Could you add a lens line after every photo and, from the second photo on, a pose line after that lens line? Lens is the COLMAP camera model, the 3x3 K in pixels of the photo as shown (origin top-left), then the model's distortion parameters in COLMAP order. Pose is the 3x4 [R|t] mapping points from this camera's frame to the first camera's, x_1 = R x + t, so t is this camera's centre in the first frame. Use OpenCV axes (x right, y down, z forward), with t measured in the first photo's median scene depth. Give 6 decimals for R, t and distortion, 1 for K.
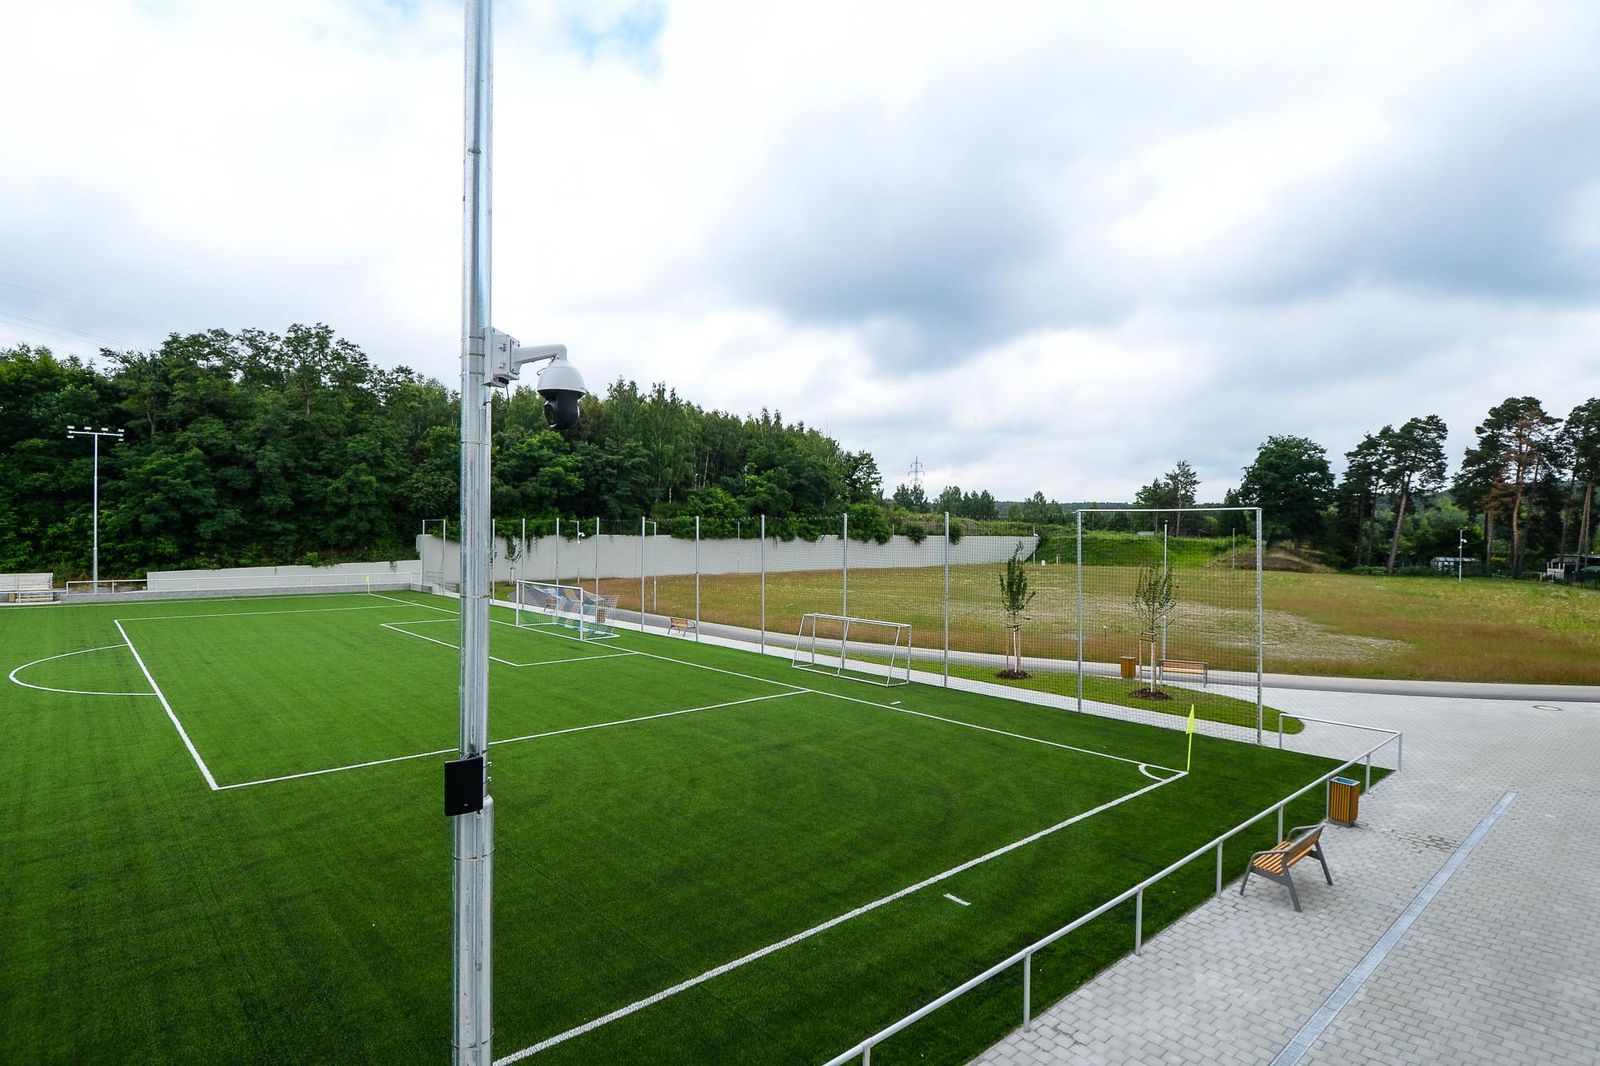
lens RADIAL K [[836.0, 0, 802.5], [0, 836.0, 537.8], [0, 0, 1]] dist [0.019268, -0.029939]
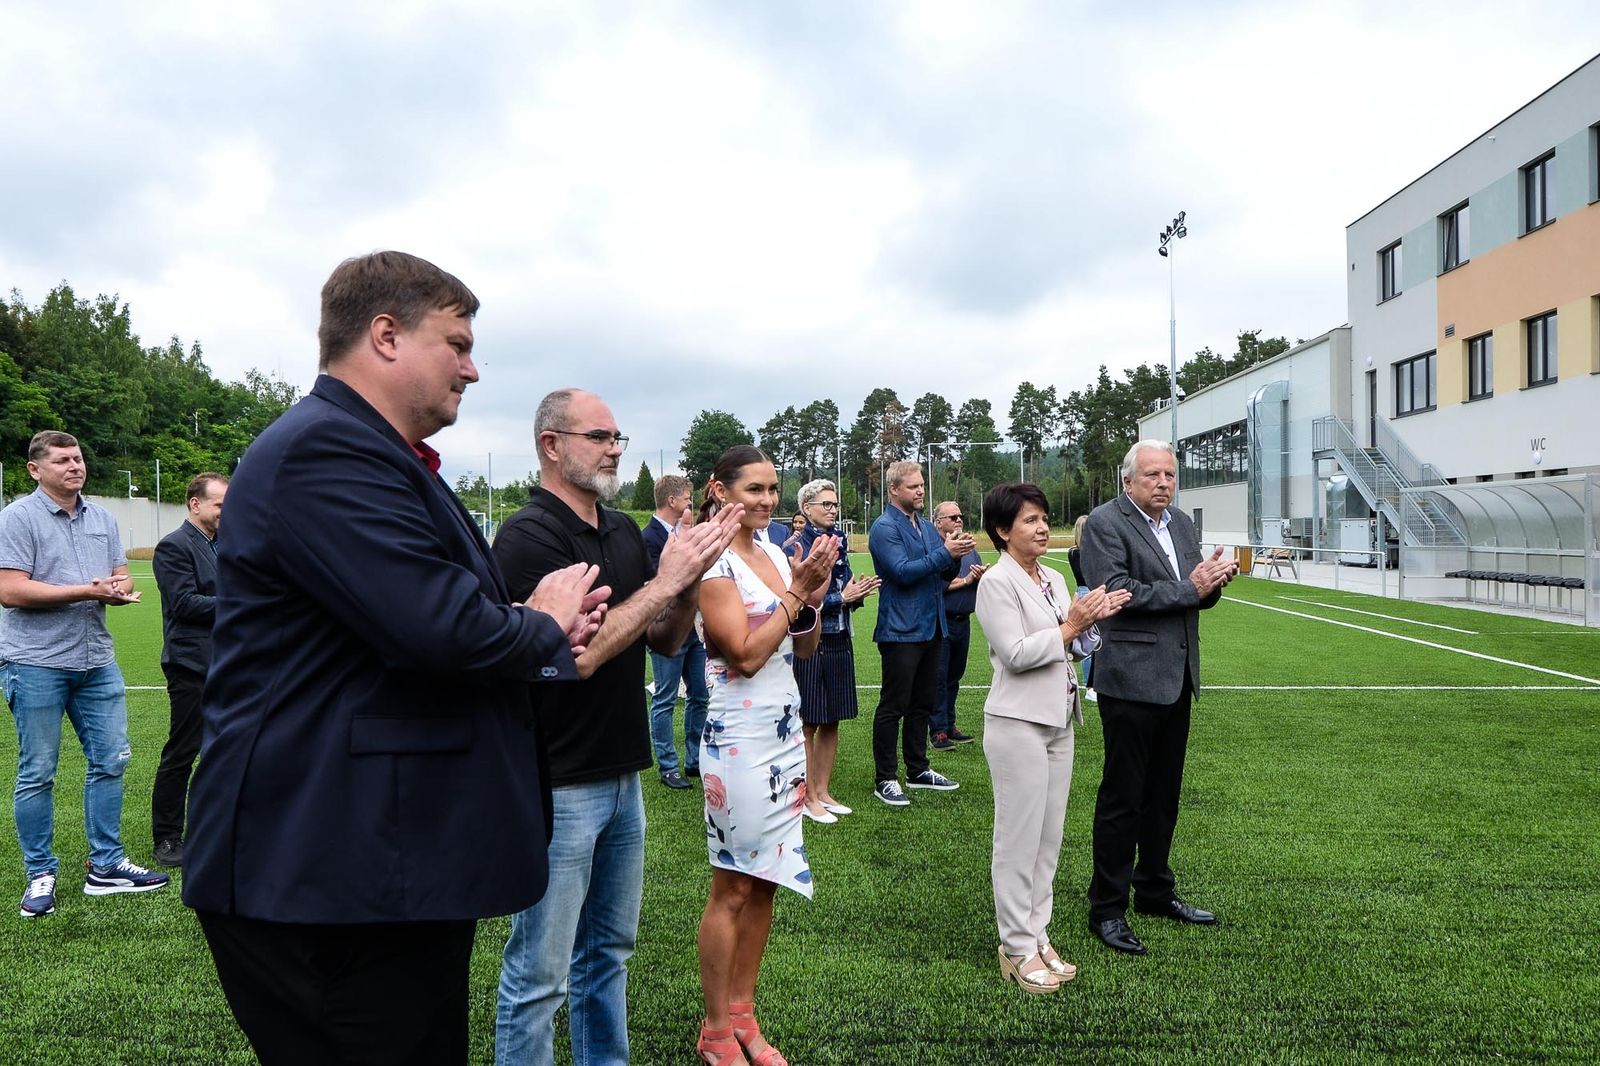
lens RADIAL K [[1147.8, 0, 800.0], [0, 1147.8, 533.0], [0, 0, 1]] dist [-0.003221, -0.006177]
pose [[0.732202, -0.020012, 0.680793, -0.395799], [0.025515, 0.999673, 0.001945, 0.038531], [-0.680609, 0.015947, 0.732473, -0.155535]]
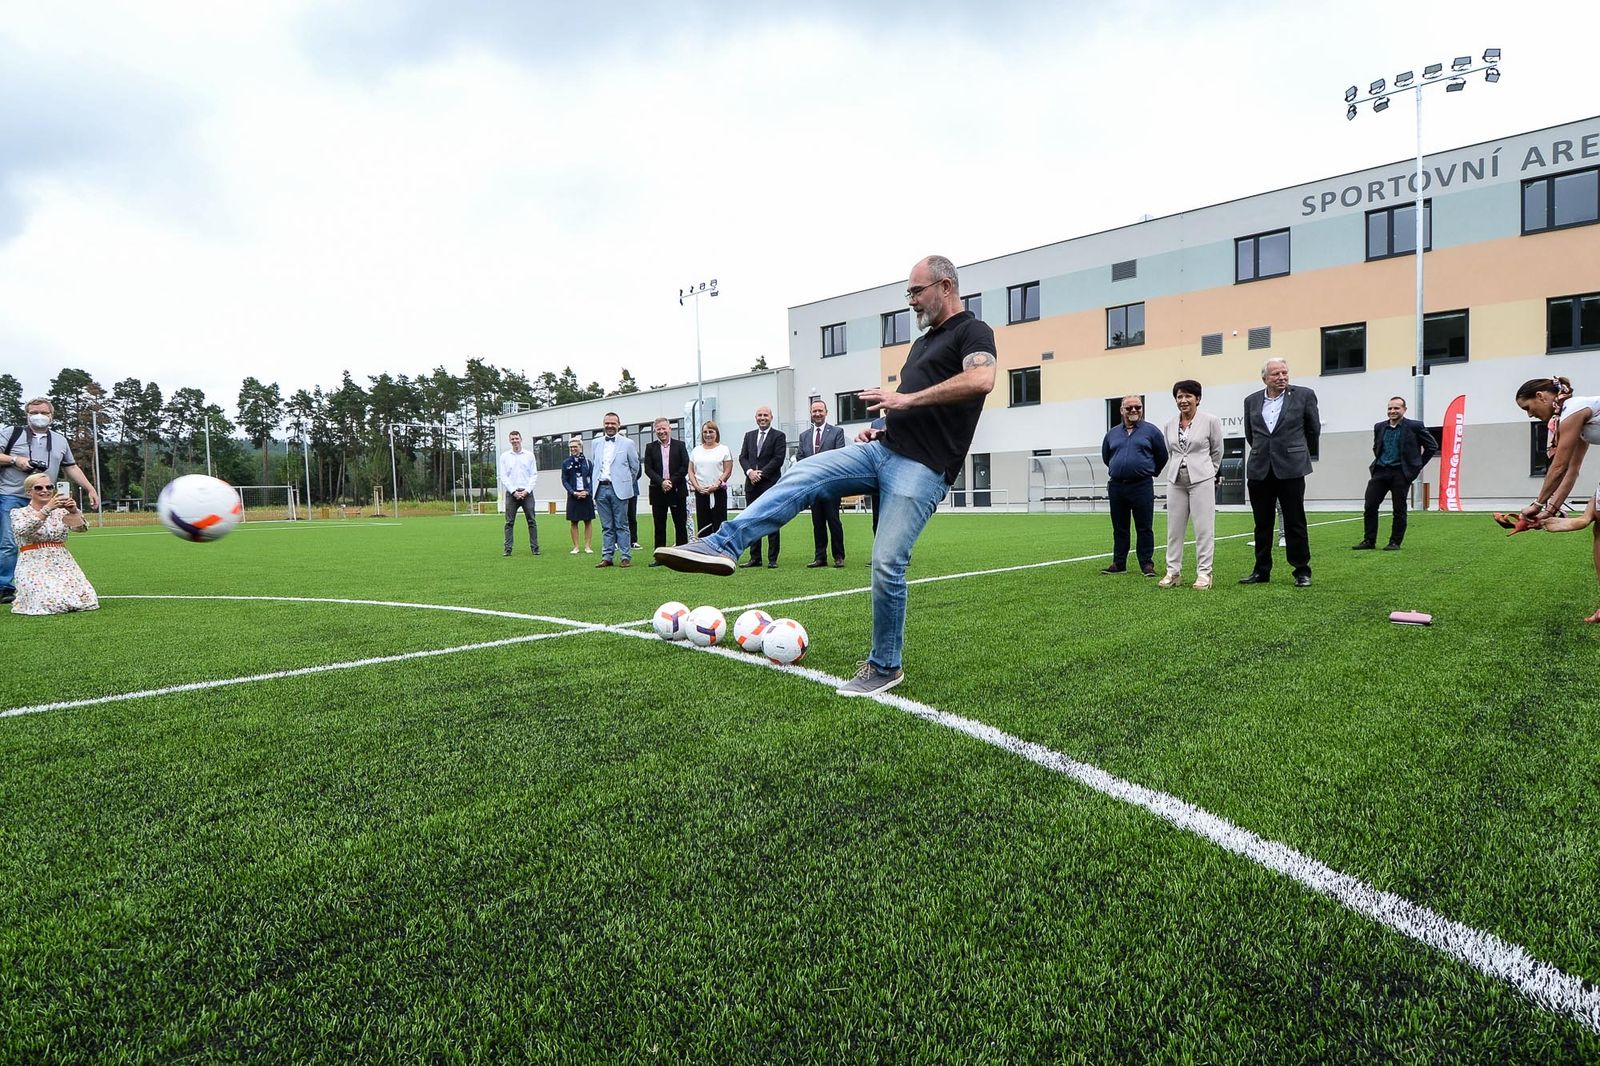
lens RADIAL K [[859.6, 0, 802.1], [0, 859.6, 536.6], [0, 0, 1]] dist [0.017781, -0.029213]
pose [[-0.073273, -0.050883, 0.996013, -0.488810], [0.031711, 0.998074, 0.053322, 0.043687], [-0.996808, 0.035492, -0.071518, 0.042243]]
